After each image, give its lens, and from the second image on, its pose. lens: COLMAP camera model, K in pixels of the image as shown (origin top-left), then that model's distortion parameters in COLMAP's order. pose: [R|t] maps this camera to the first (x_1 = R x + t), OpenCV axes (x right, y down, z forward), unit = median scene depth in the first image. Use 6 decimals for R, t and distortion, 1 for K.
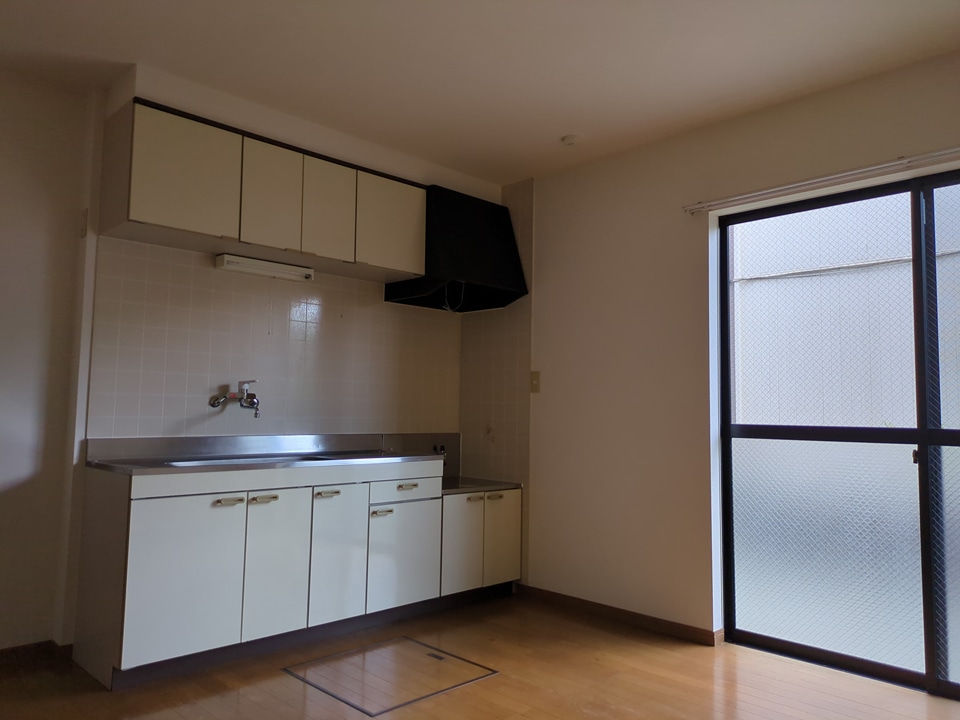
lens RADIAL K [[712.3, 0, 484.2], [0, 712.3, 358.4], [0, 0, 1]] dist [0.049175, -0.045733]
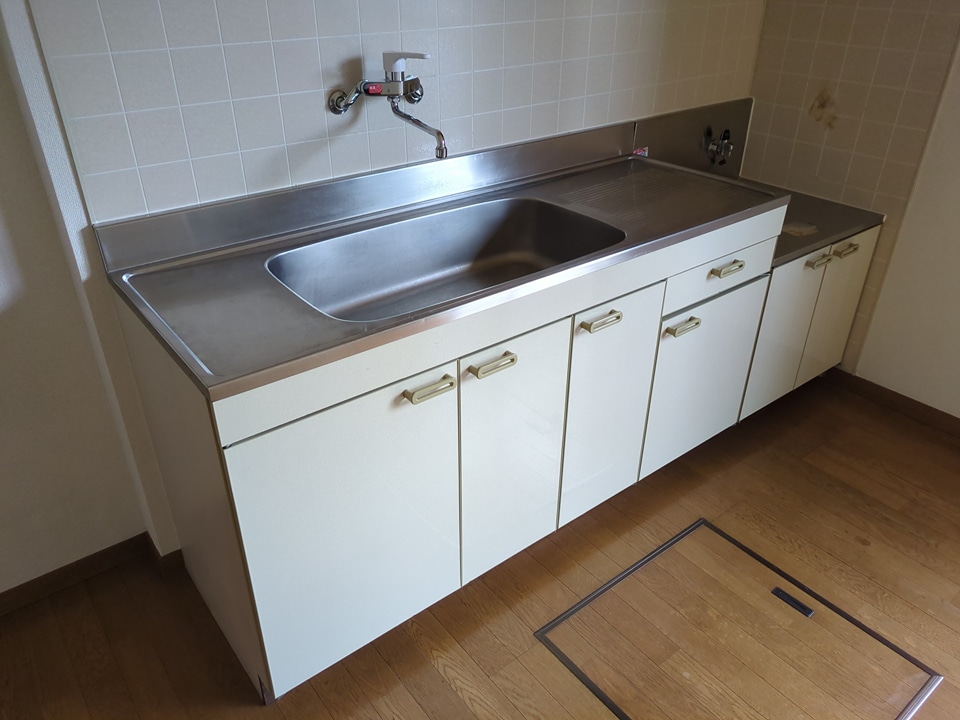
lens RADIAL K [[712.3, 0, 484.2], [0, 712.3, 358.4], [0, 0, 1]] dist [0.049175, -0.045733]
pose [[0.994408, 0.044069, -0.095968, -0.234934], [0.018187, 0.823719, 0.566706, -0.063548], [0.104025, -0.565283, 0.818312, 0.548369]]
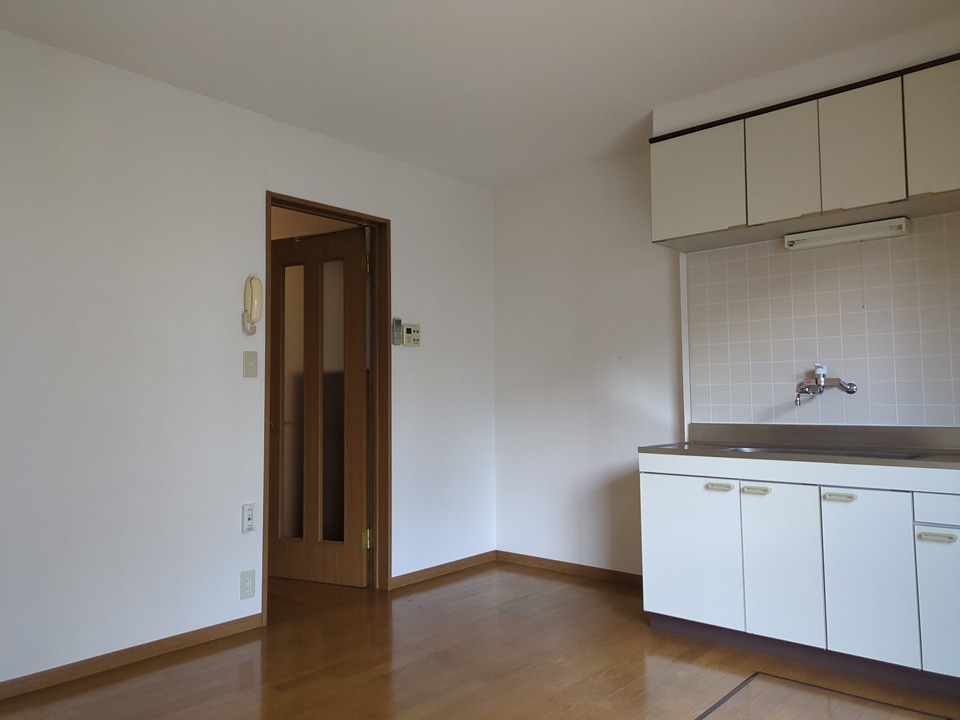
lens RADIAL K [[712.3, 0, 484.2], [0, 712.3, 358.4], [0, 0, 1]] dist [0.049175, -0.045733]
pose [[0.079940, -0.070223, -0.994323, 0.553524], [0.084864, 0.994373, -0.063404, 0.045379], [0.993181, -0.079314, 0.085450, 0.505152]]
